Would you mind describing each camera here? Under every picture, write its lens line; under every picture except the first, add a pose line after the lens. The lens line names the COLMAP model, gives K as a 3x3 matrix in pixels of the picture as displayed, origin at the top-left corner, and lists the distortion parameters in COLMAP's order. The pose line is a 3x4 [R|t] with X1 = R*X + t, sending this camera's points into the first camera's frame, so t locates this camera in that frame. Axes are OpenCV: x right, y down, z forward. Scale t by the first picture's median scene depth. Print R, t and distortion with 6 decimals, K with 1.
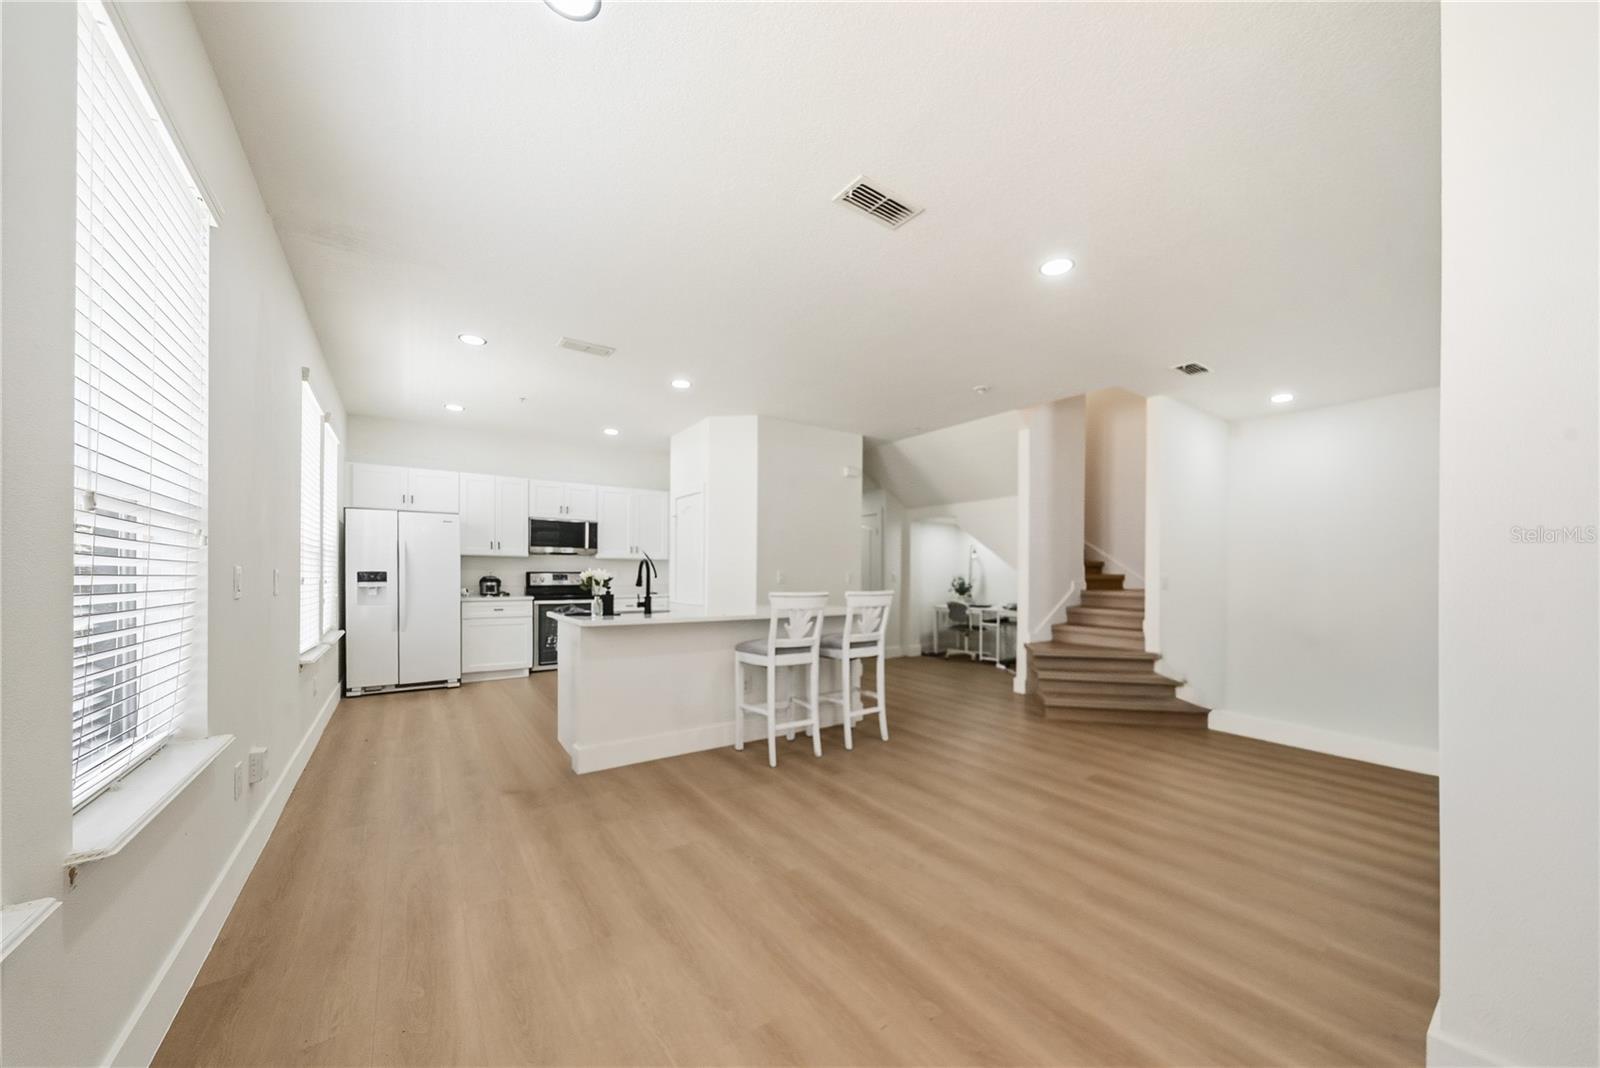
lens RADIAL K [[537.2, 0, 796.2], [0, 537.2, 578.9], [0, 0, 1]] dist [-0.000020, -0.000013]
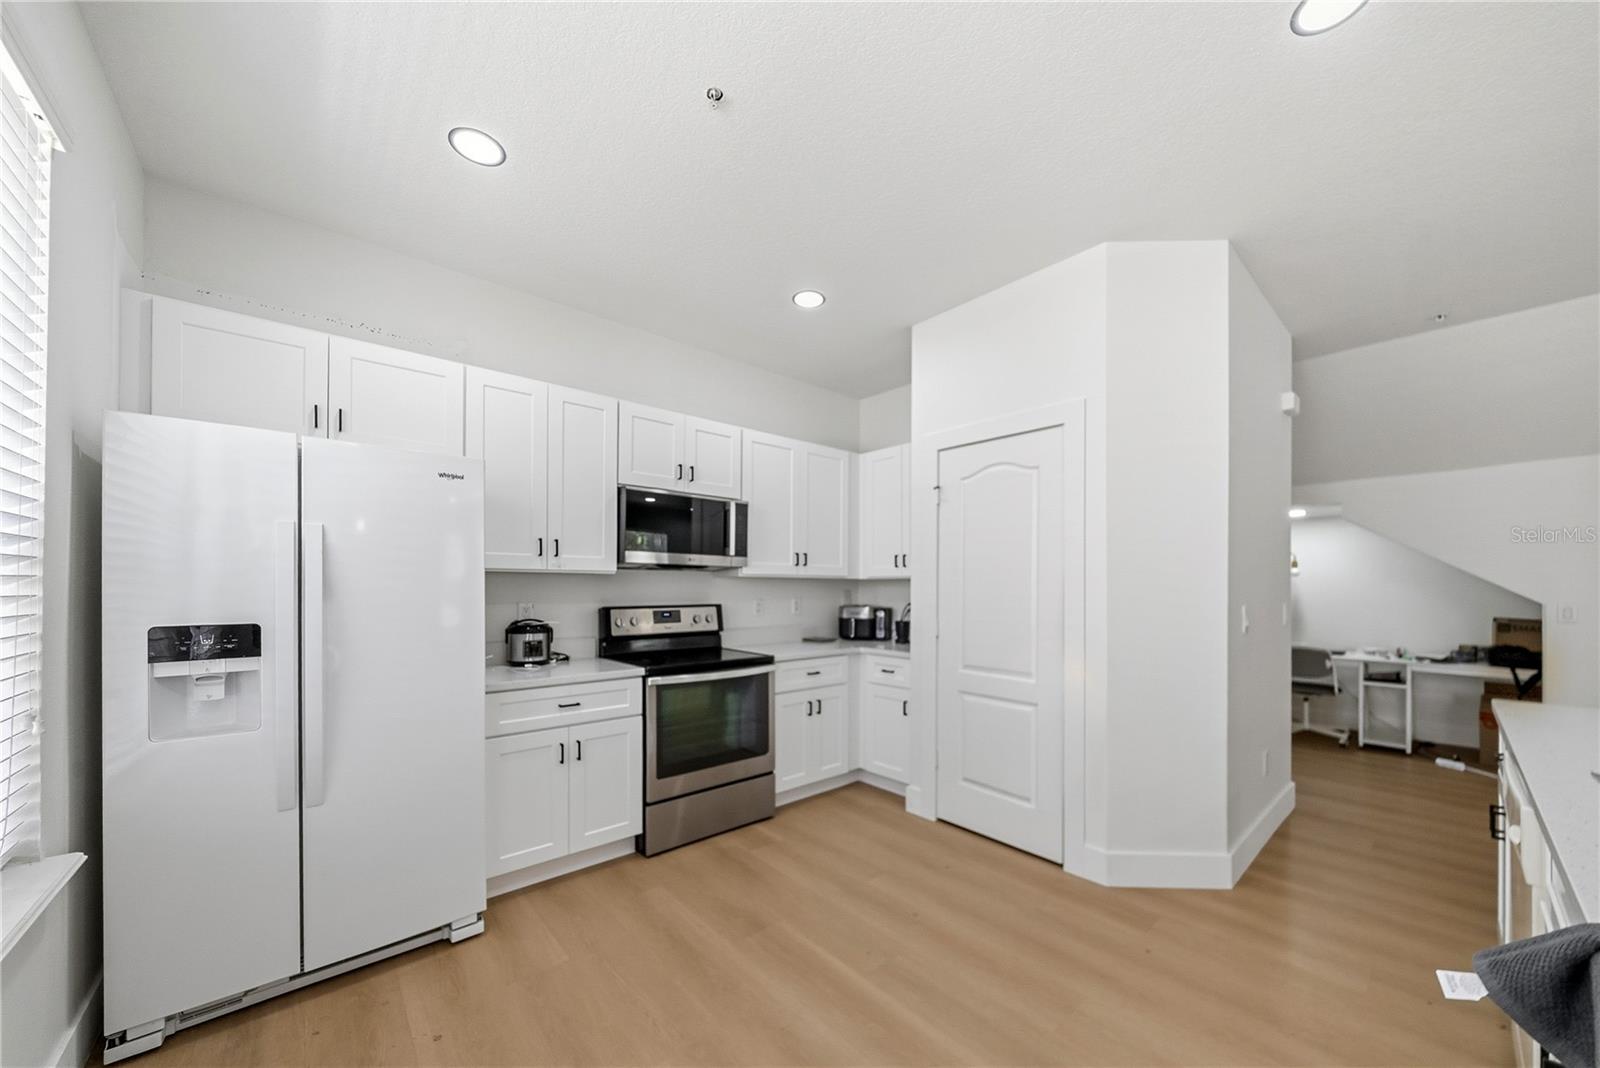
lens RADIAL K [[576.3, 0, 825.5], [0, 576.3, 588.7], [0, 0, 1]] dist [-0.001508, -0.000147]
pose [[0.993926, -0.004693, 0.109952, -0.388922], [0.005804, 0.999935, -0.009783, -0.023771], [-0.109899, 0.010362, 0.993889, 0.519539]]
